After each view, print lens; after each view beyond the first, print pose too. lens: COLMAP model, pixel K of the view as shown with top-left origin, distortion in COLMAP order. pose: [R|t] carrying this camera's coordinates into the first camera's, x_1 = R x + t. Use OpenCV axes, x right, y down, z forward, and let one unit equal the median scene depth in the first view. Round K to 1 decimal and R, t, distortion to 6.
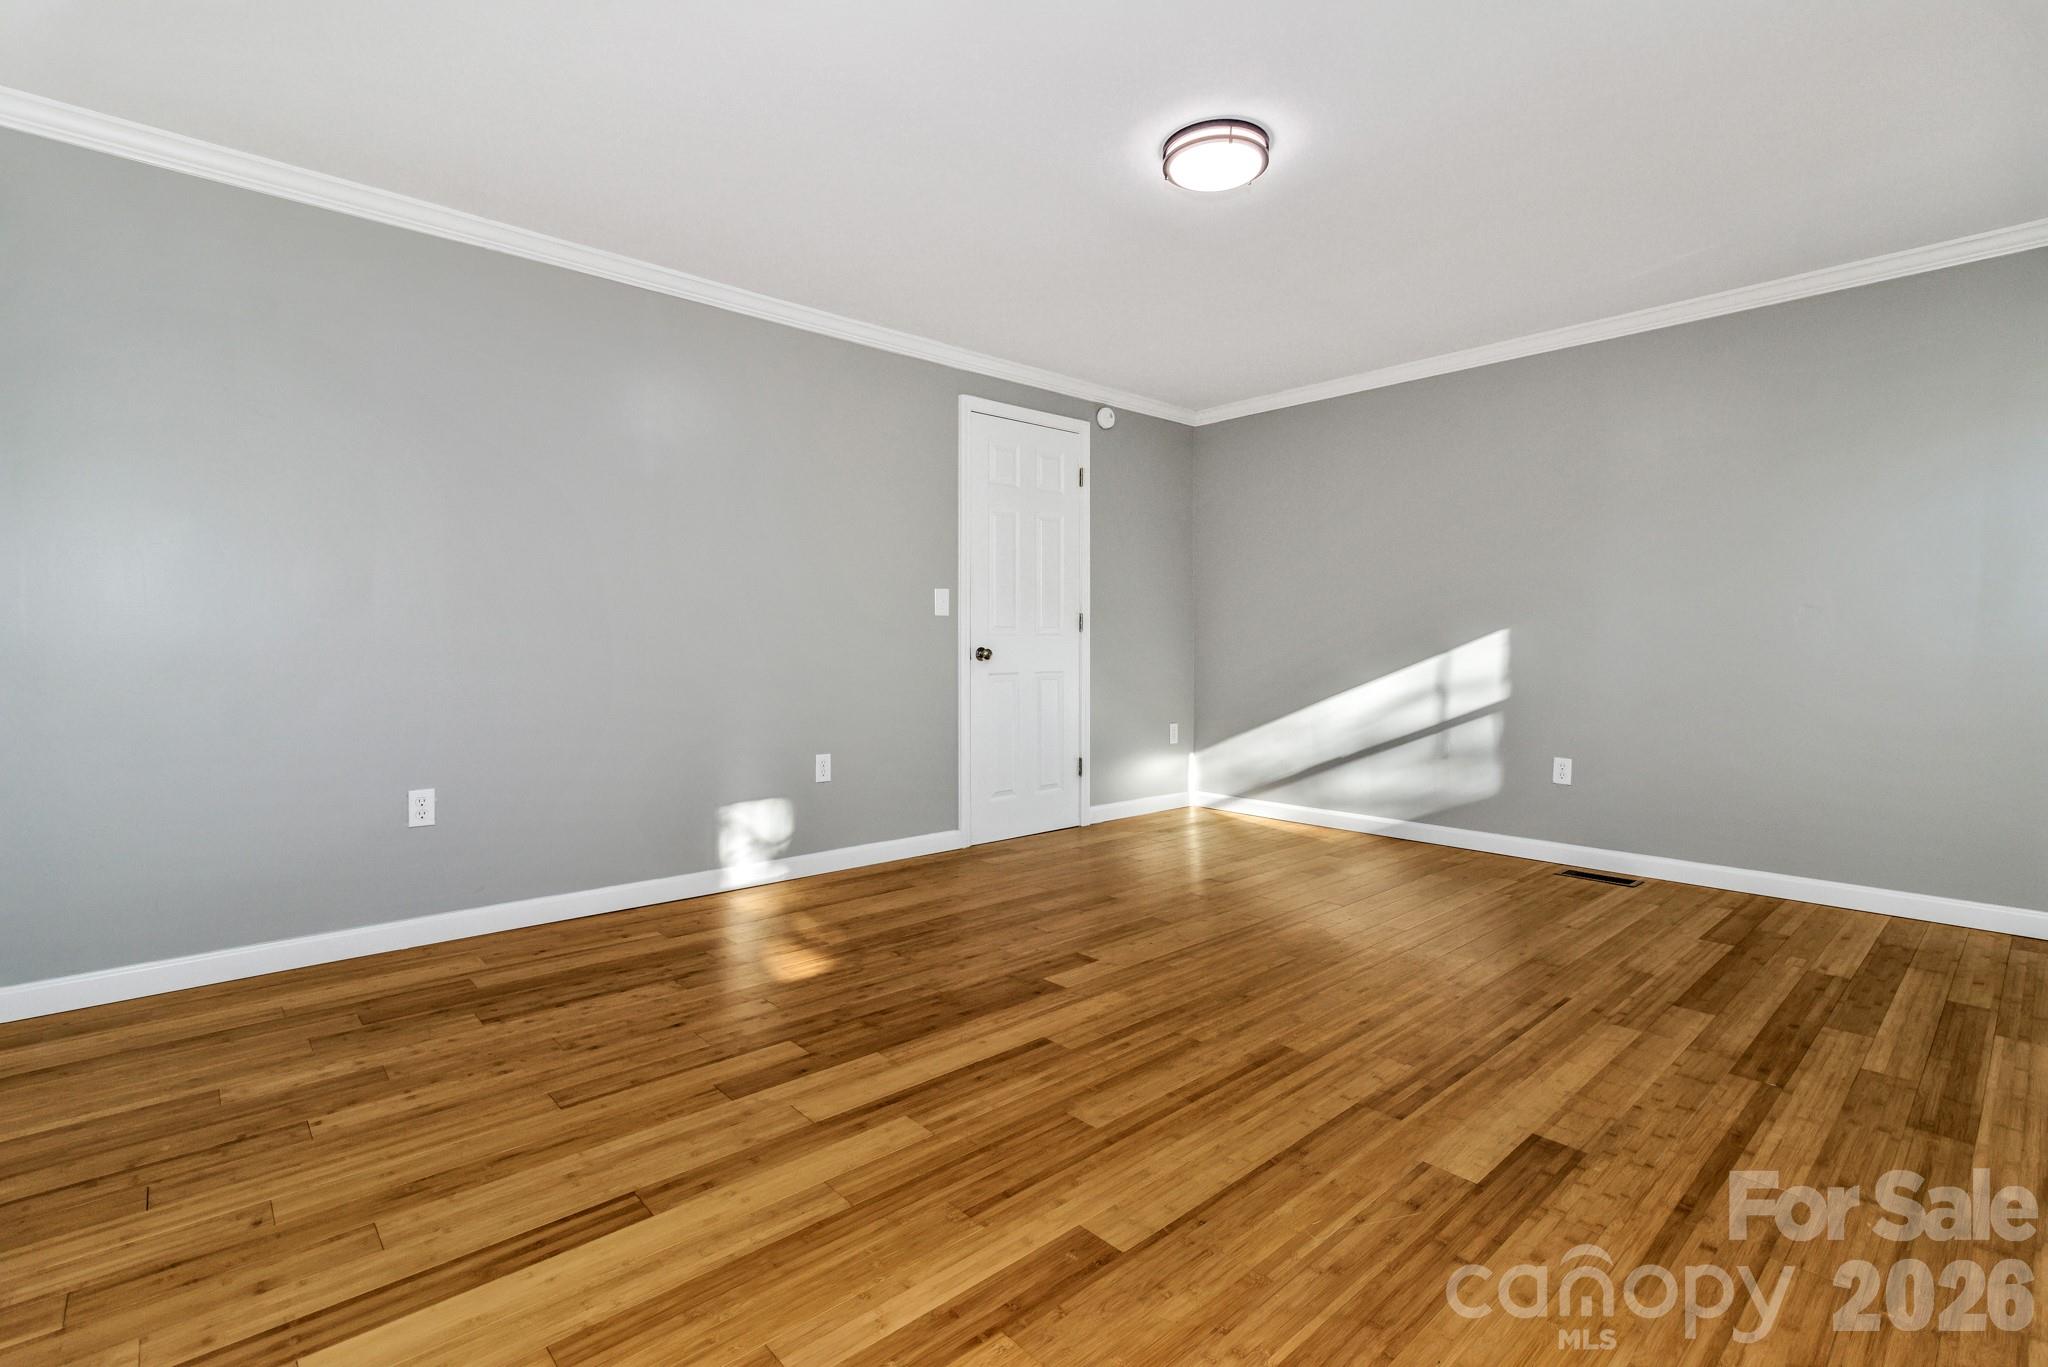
lens RADIAL K [[943.8, 0, 1032.8], [0, 943.8, 647.1], [0, 0, 1]] dist [0.004115, 0.000379]
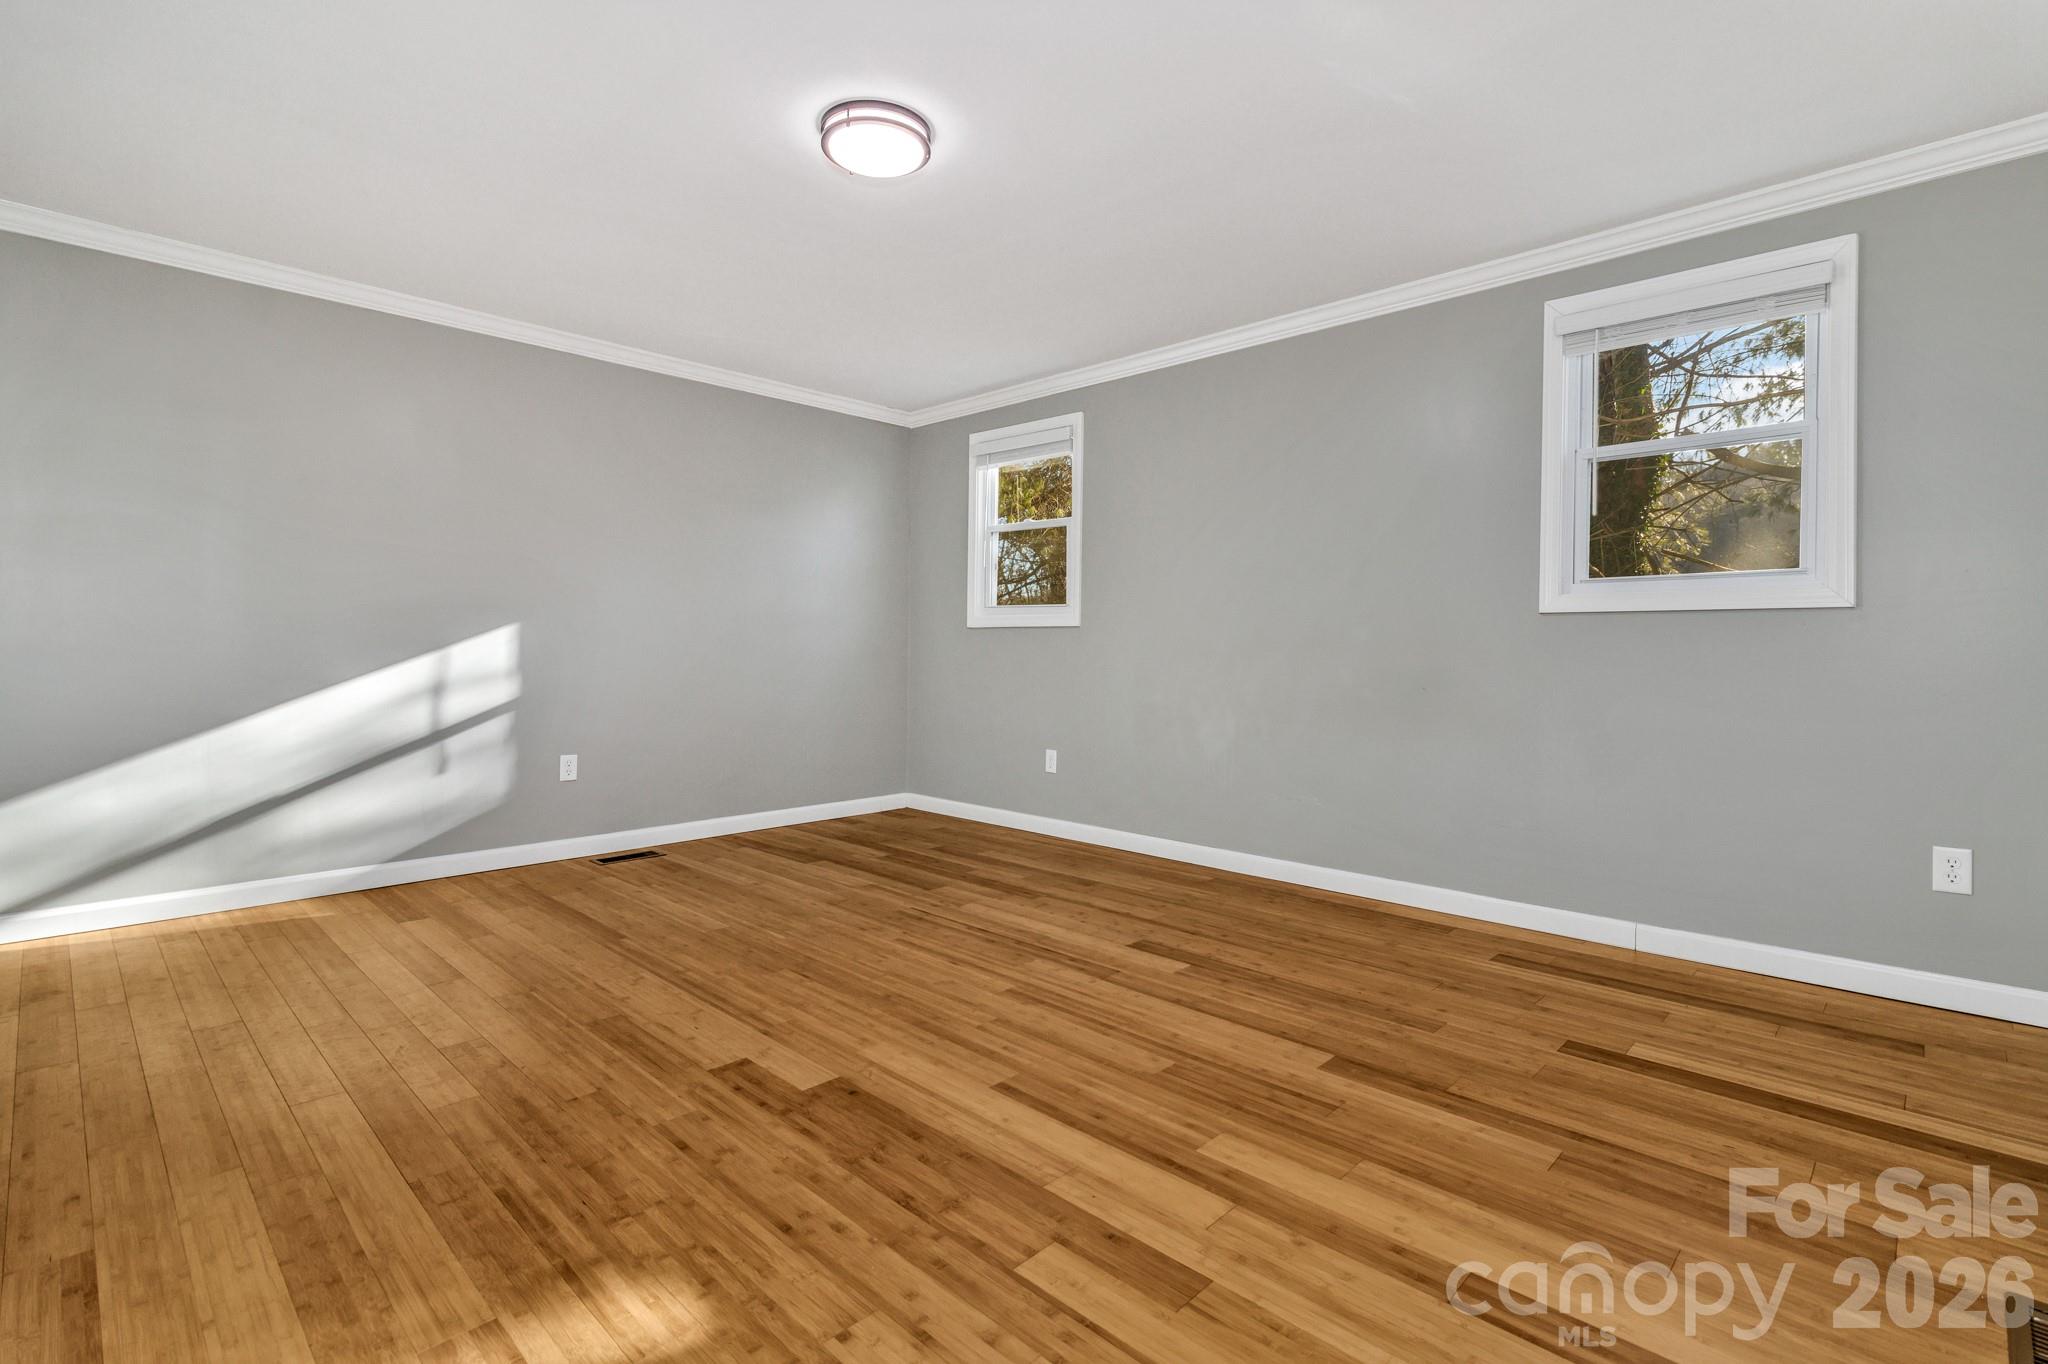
lens RADIAL K [[943.8, 0, 1032.8], [0, 943.8, 645.6], [0, 0, 1]] dist [0.004115, 0.000379]
pose [[-0.057440, -0.002905, 0.998345, -0.901400], [-0.004554, 0.999986, 0.002648, -0.009601], [-0.998339, -0.004394, -0.057453, 1.029037]]
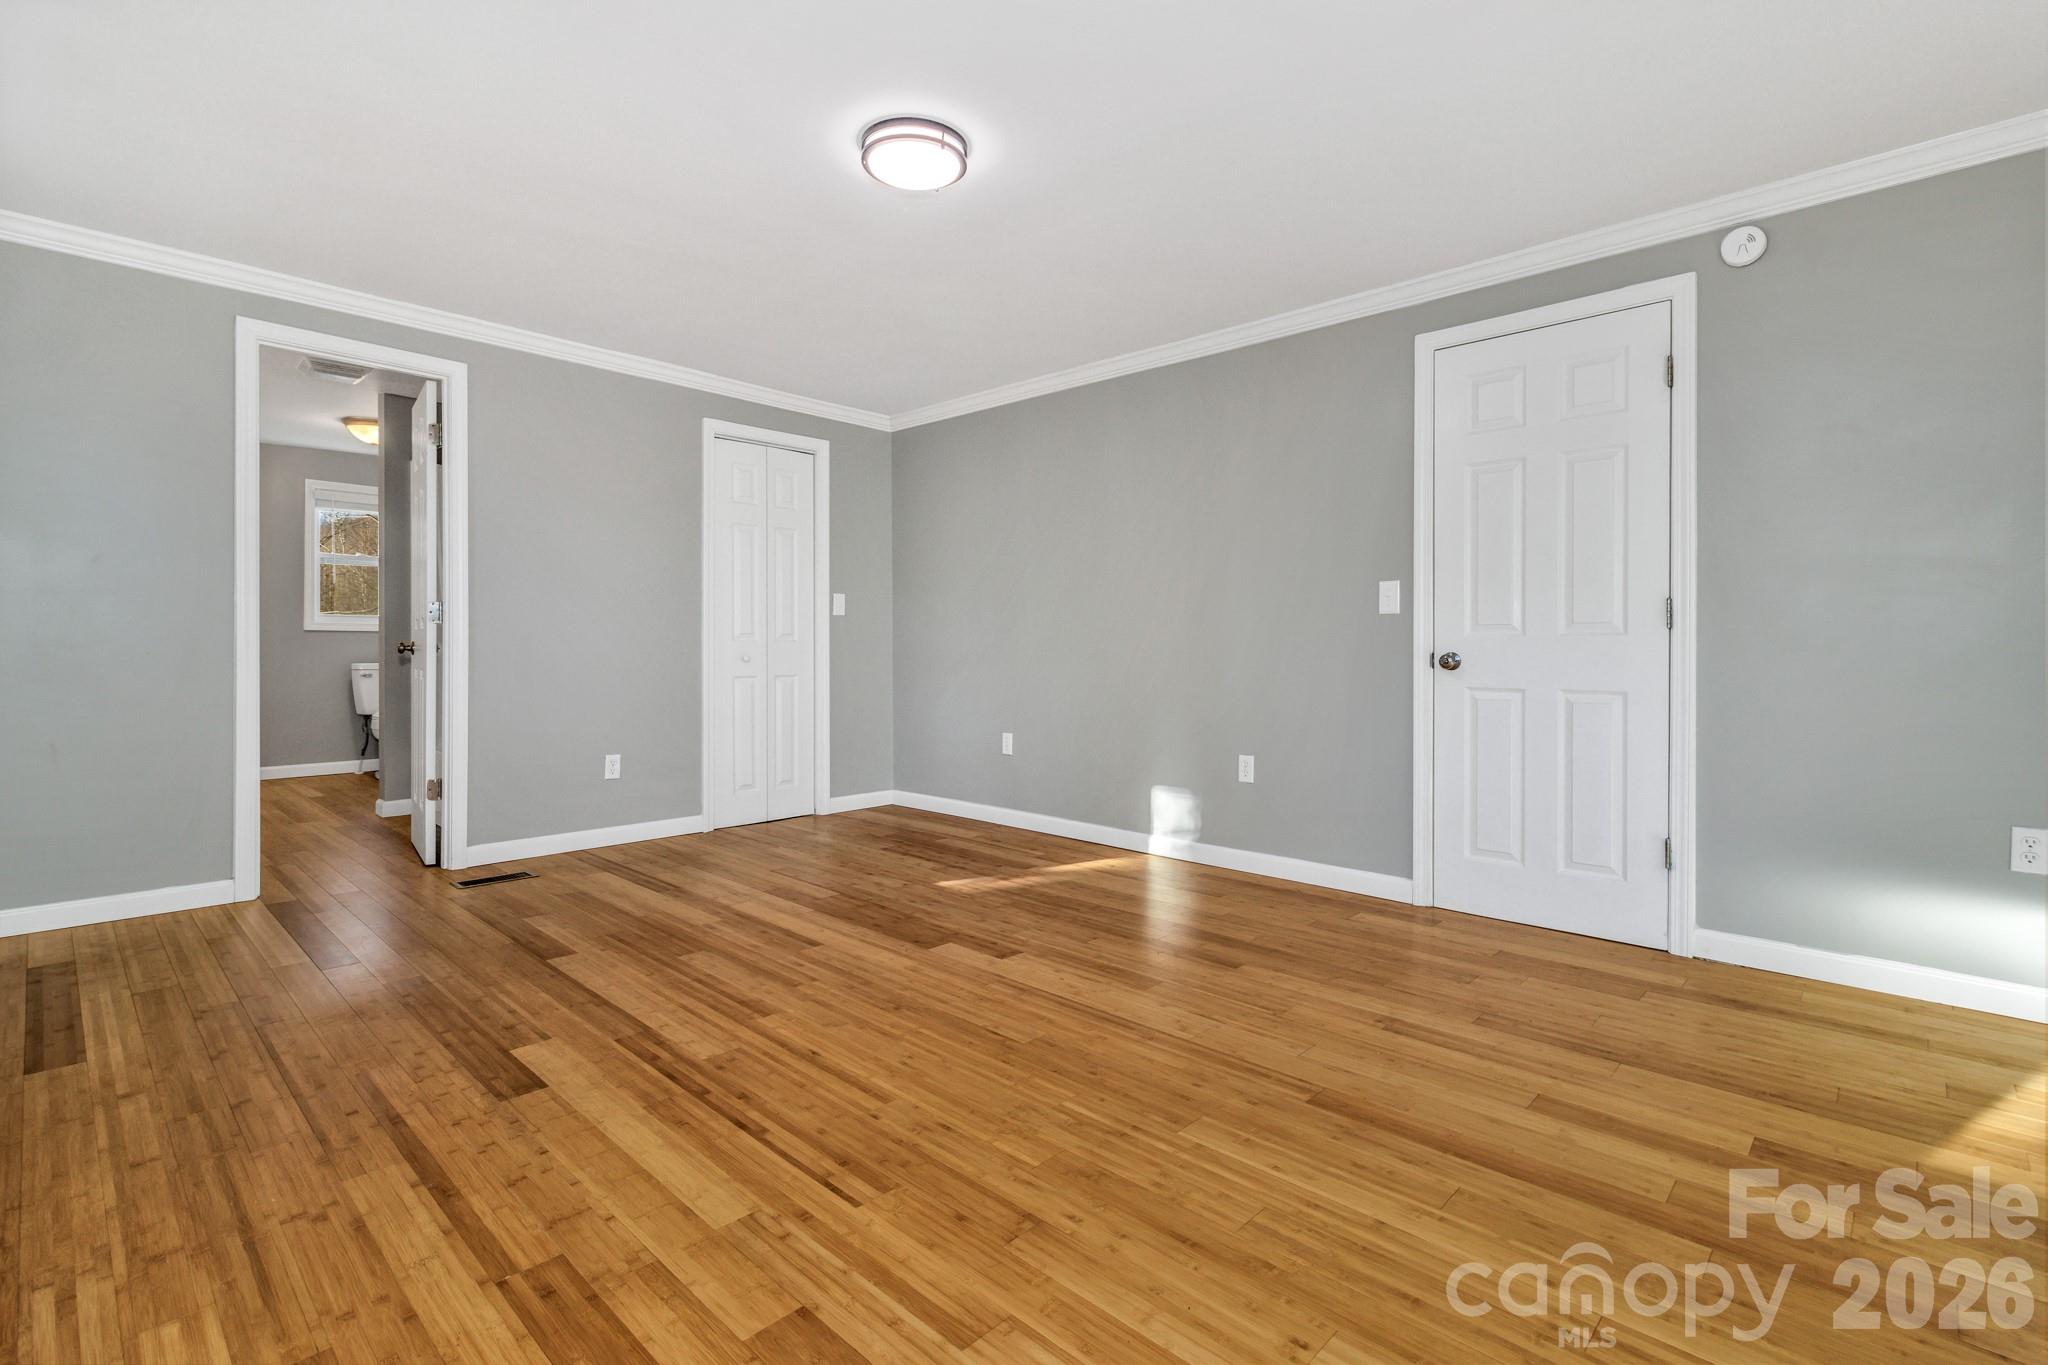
lens RADIAL K [[943.8, 0, 1032.8], [0, 943.8, 646.1], [0, 0, 1]] dist [0.004115, 0.000379]
pose [[0.068899, -0.002004, -0.997622, 1.371474], [-0.006429, 0.999976, -0.002452, -0.002588], [0.997603, 0.006582, 0.068885, 1.216875]]
